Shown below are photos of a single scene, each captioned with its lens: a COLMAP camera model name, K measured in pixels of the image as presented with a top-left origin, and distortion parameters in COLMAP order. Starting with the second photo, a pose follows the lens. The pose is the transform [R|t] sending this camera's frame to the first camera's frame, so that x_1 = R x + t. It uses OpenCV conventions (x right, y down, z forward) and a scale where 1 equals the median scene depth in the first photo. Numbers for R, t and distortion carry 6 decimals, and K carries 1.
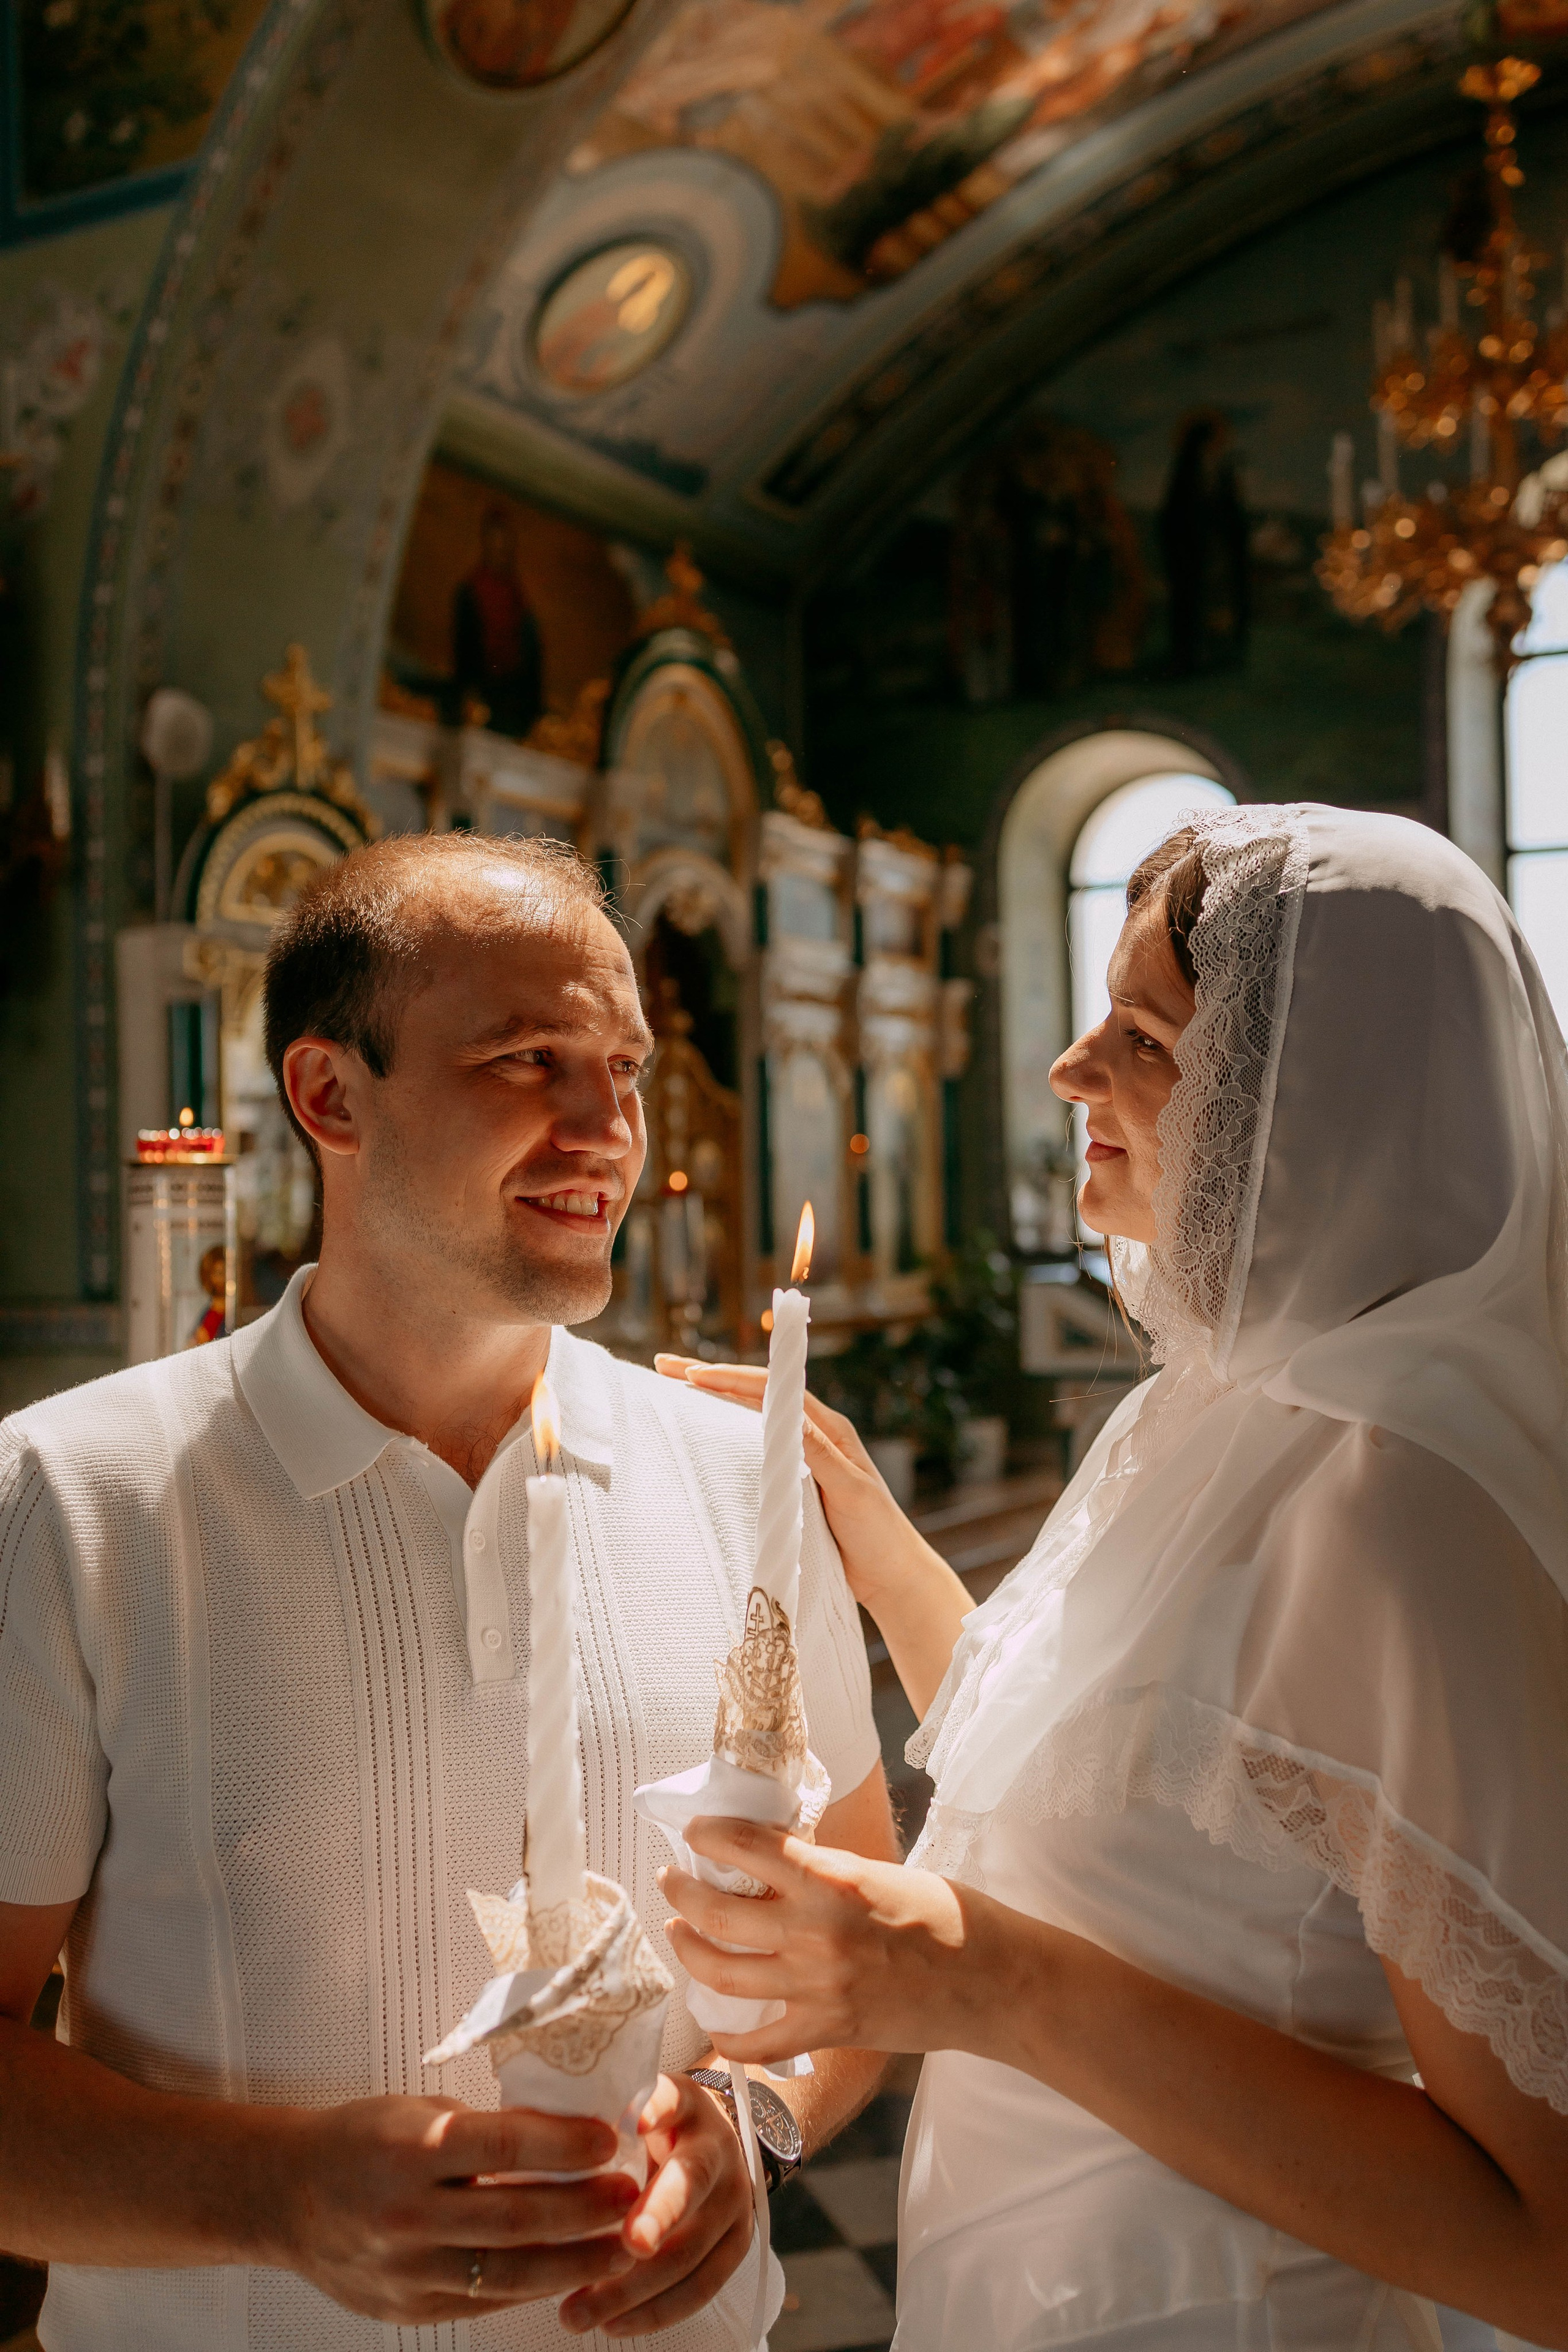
lens RADIAL K [[2342.7, 0, 784.0], [0, 2342.7, 1176.0], [0, 0, 1]] dist [0.002558, 0.010810]
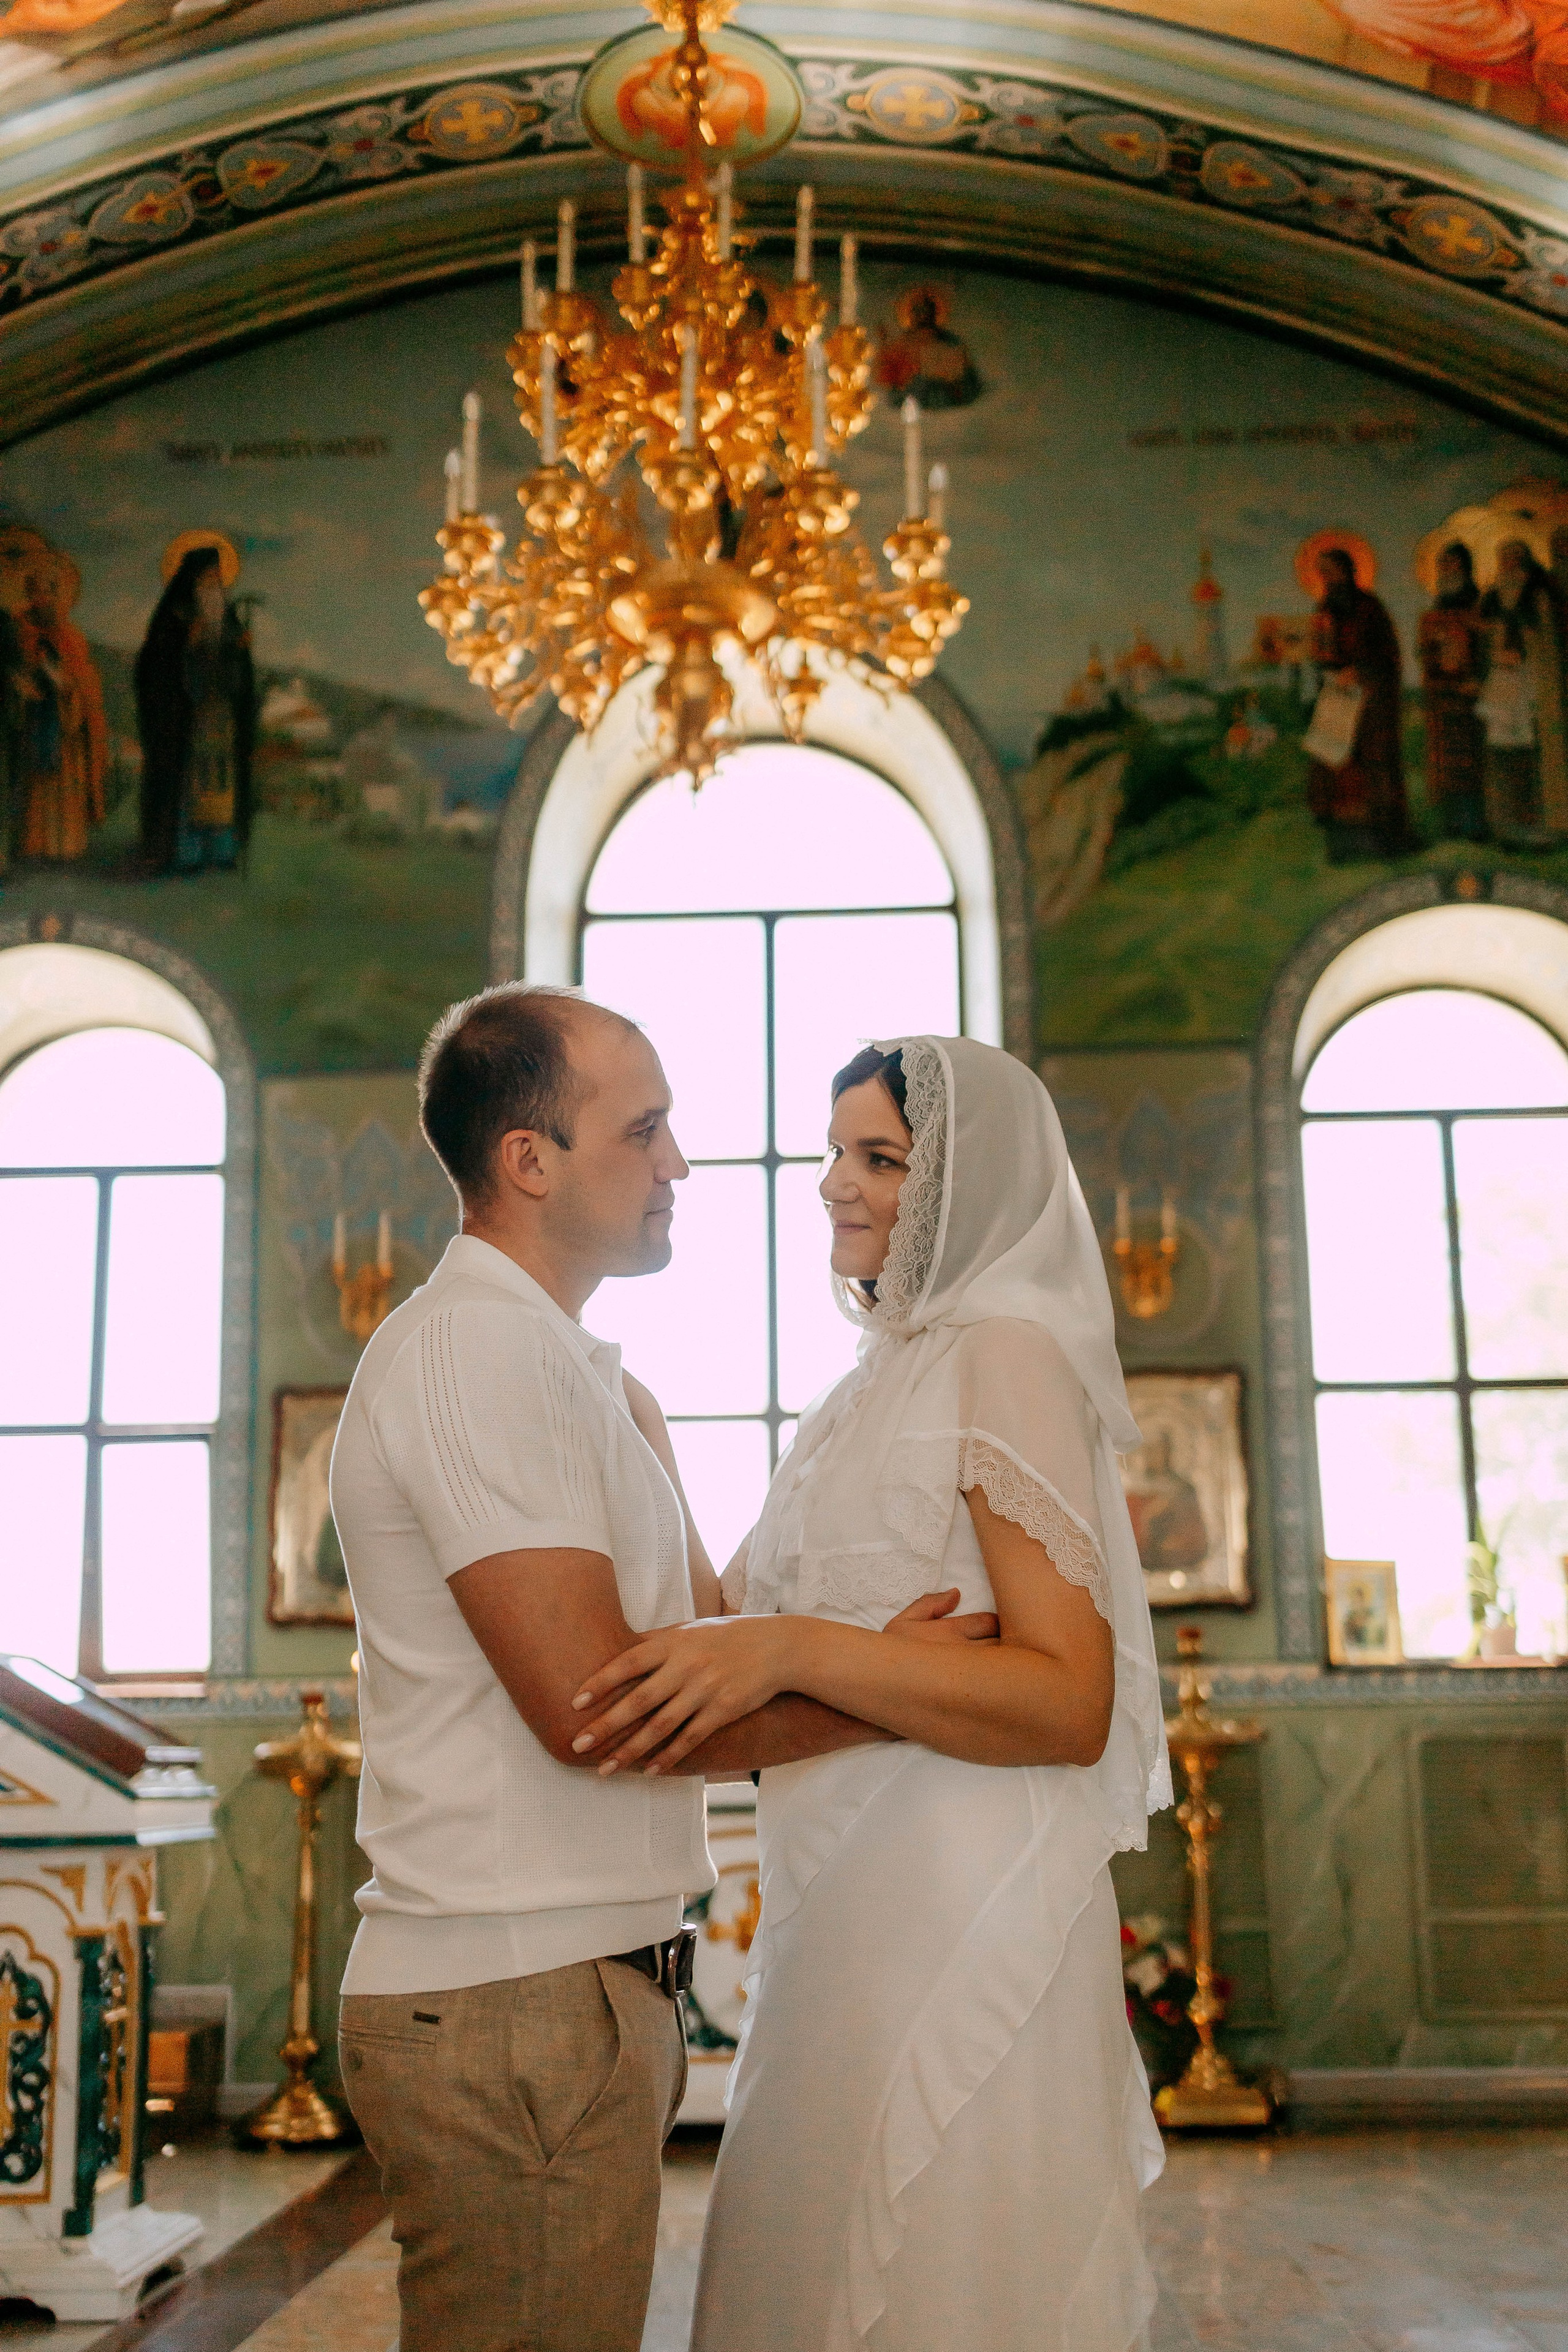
lens RADIAL K [[2519.7, 0, 841.7], [0, 2519.7, 1254.7], [0, 0, 1]] dist [0.003194, -0.005281]
pose [[0.887898, 0.094164, 0.450301, 0.027400], [-0.007915, 0.981809, -0.189704, 0.055534], [-0.459973, 0.164874, 0.872491, 0.326882]]
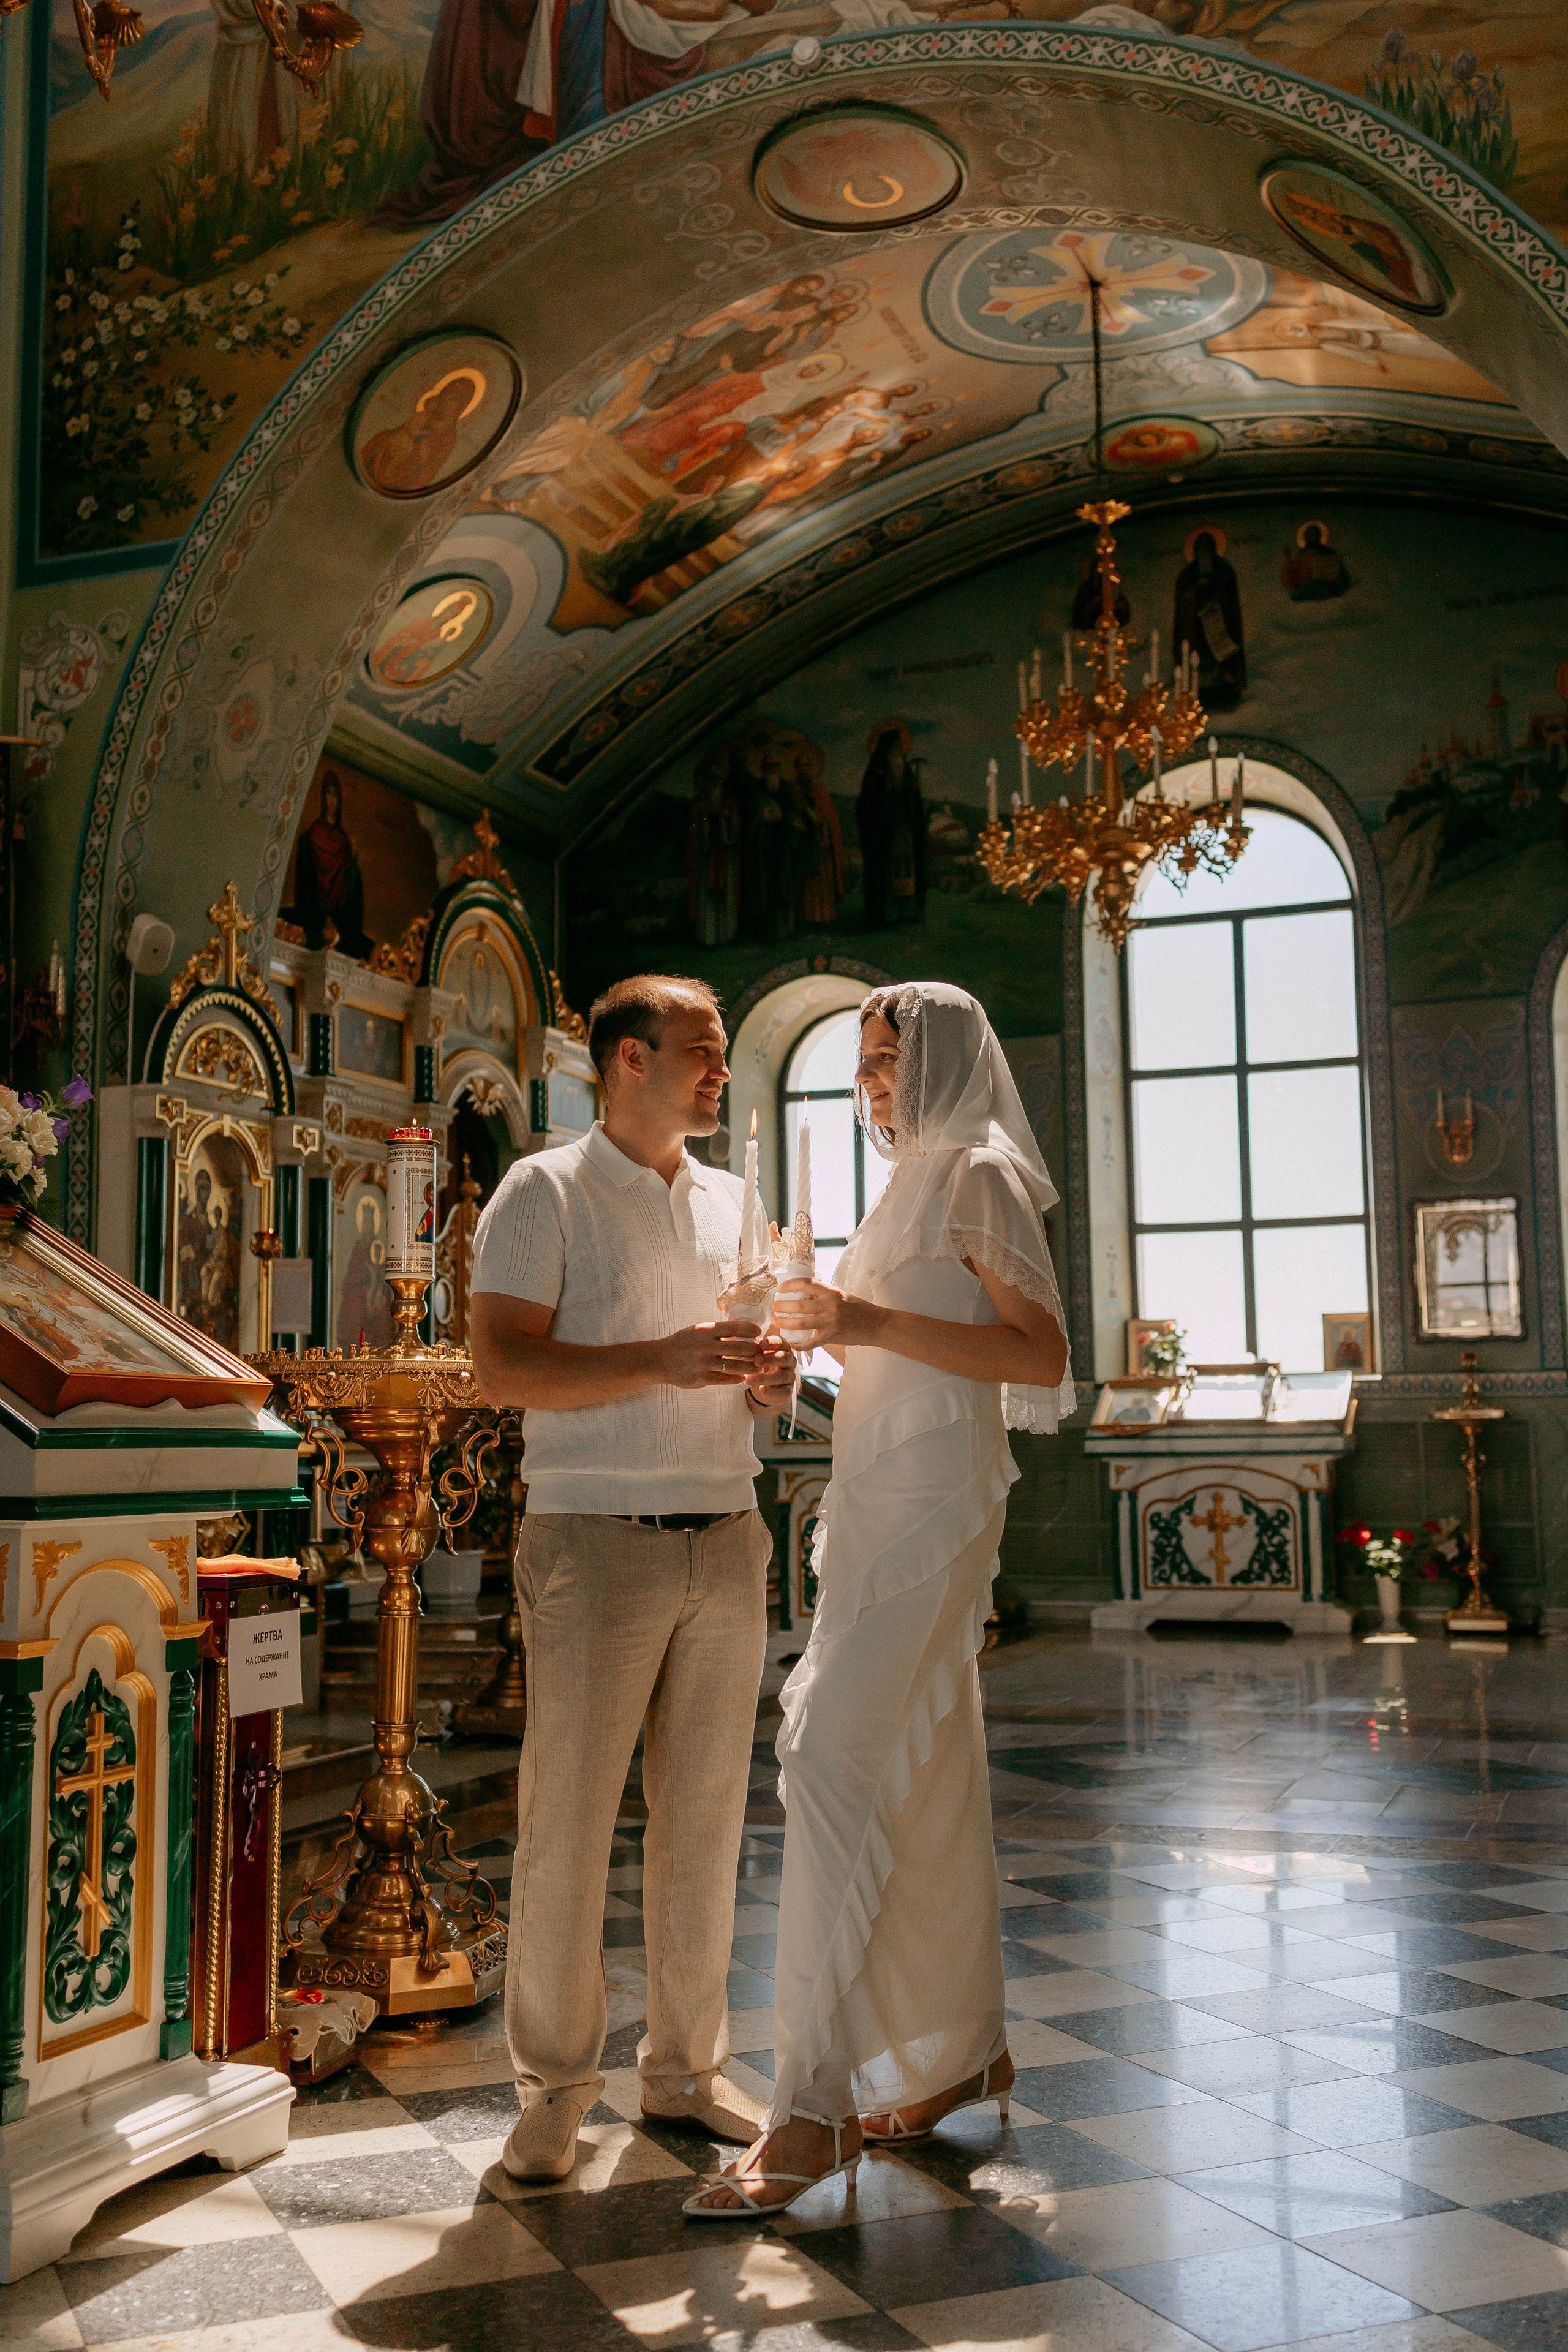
lens RADIAL K [[2316.3, 0, 784.0], [0, 2316.3, 1176.0], [0, 0, 1]] dist [0.005633, -0.003095]
pose [[0.990960, 0.021969, 0.132350, -0.048185], [-0.008630, 0.994897, -0.100531, 0.053721], [-0.133883, 0.098480, 0.986092, -0.251155]]
